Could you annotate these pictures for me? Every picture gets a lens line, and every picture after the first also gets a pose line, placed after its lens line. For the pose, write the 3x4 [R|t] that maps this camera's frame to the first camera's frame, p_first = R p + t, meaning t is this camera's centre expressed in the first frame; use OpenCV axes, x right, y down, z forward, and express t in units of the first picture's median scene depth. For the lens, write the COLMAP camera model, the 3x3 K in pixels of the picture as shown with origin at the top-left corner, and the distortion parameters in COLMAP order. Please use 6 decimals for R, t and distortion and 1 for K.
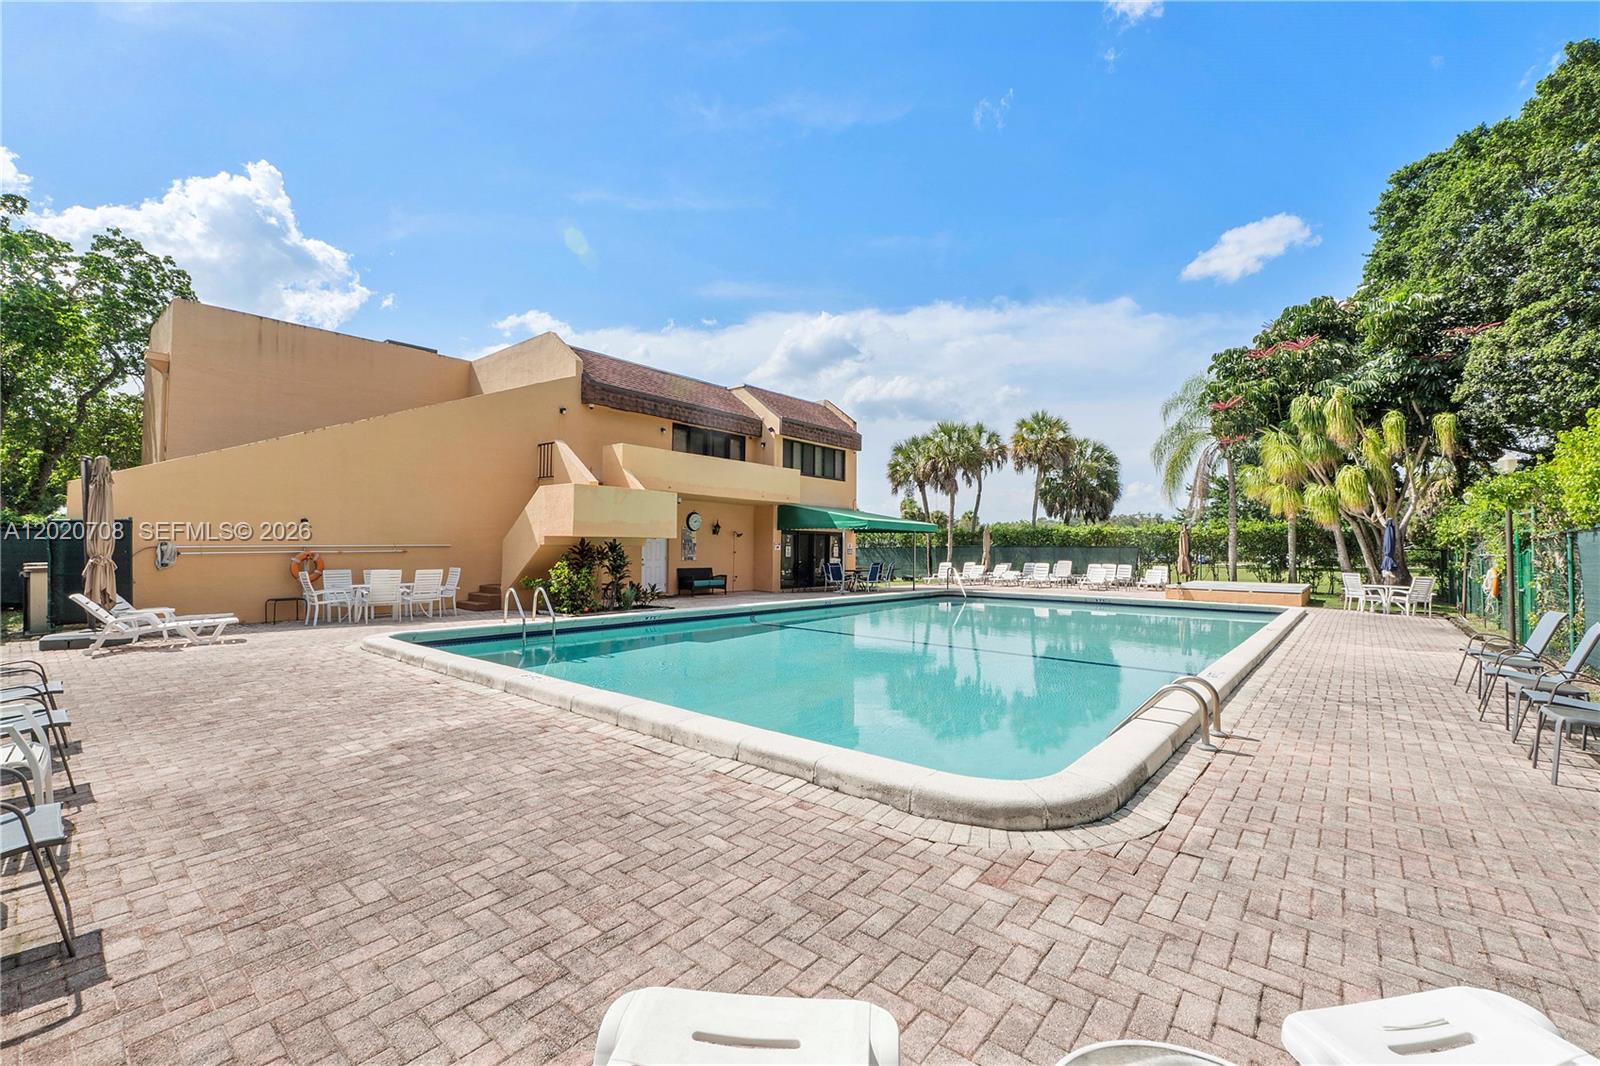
lens RADIAL K [[669.1, 0, 800.0], [0, 669.1, 533.0], [0, 0, 1]] dist [-0.000128, -0.000011]
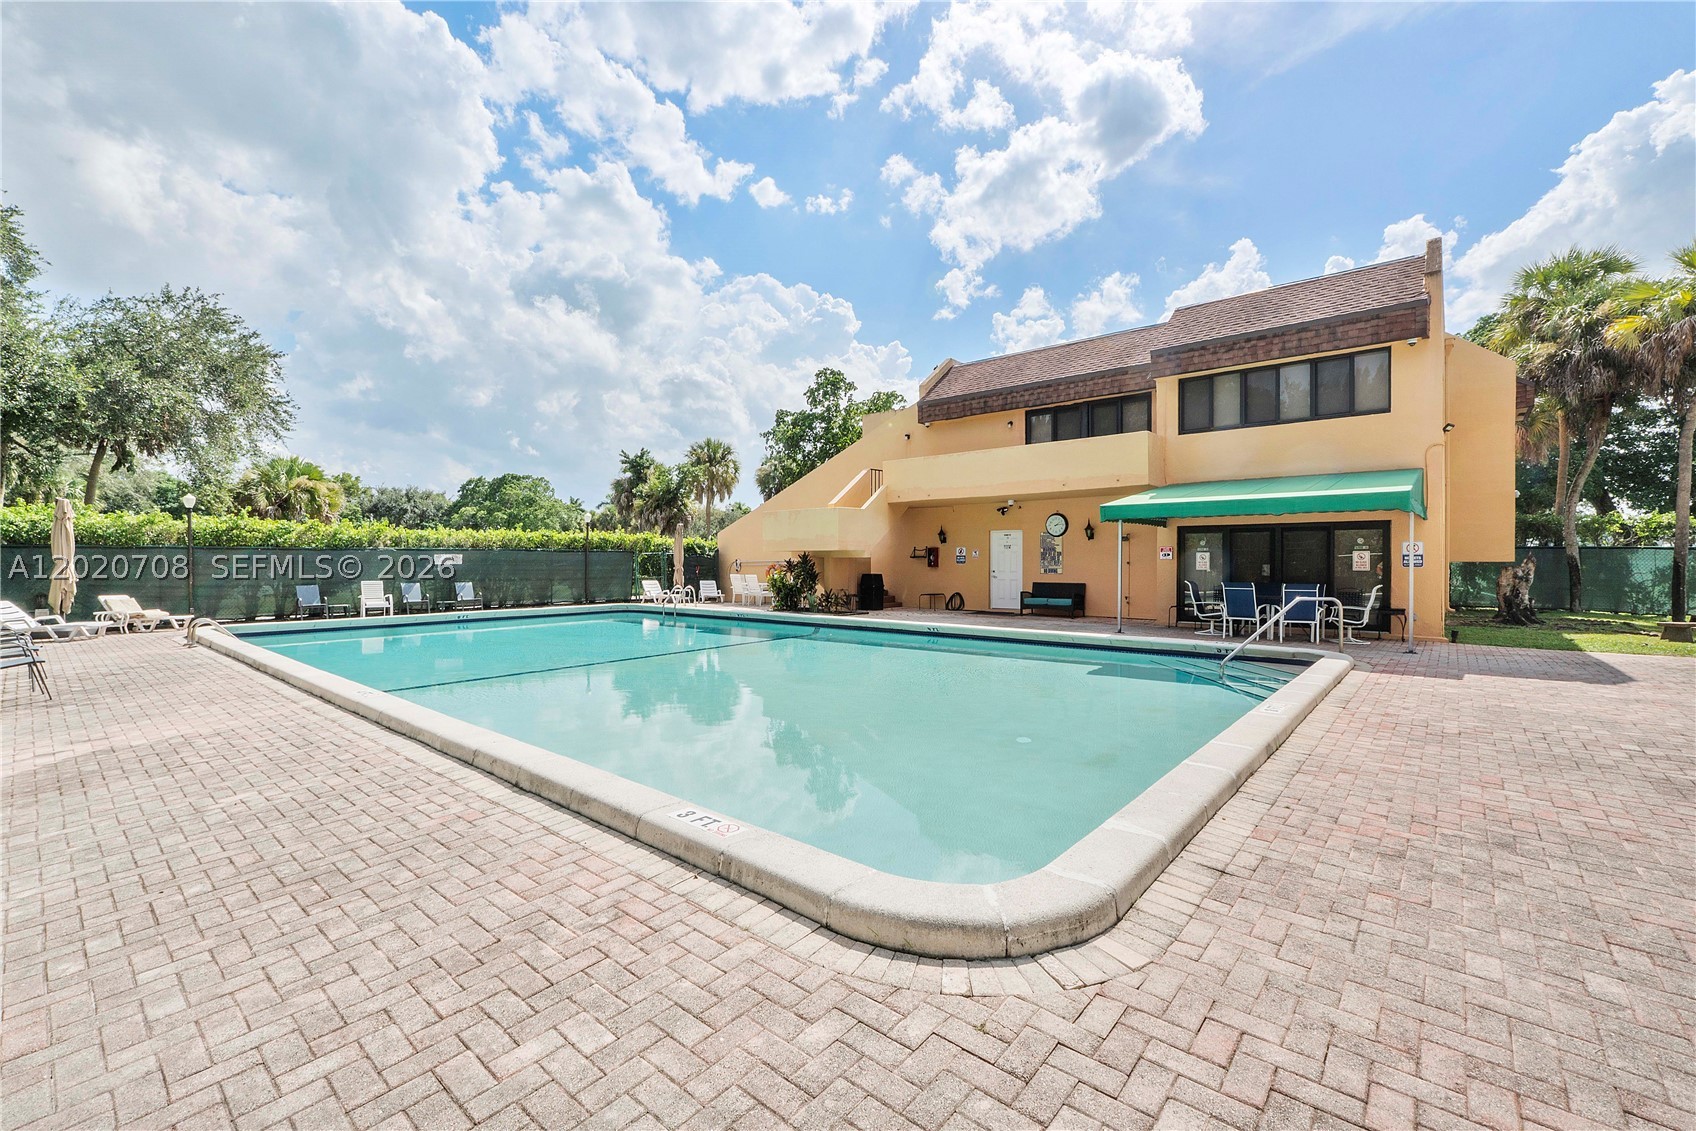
lens RADIAL K [[709.2, 0, 848.0], [0, 709.2, 565.5], [0, 0, 1]] dist [-0.000128, -0.000011]
pose [[-0.004196, -0.001558, -0.999990, 0.680064], [0.026512, 0.999647, -0.001669, 0.025415], [0.999640, -0.026519, -0.004153, 0.746099]]
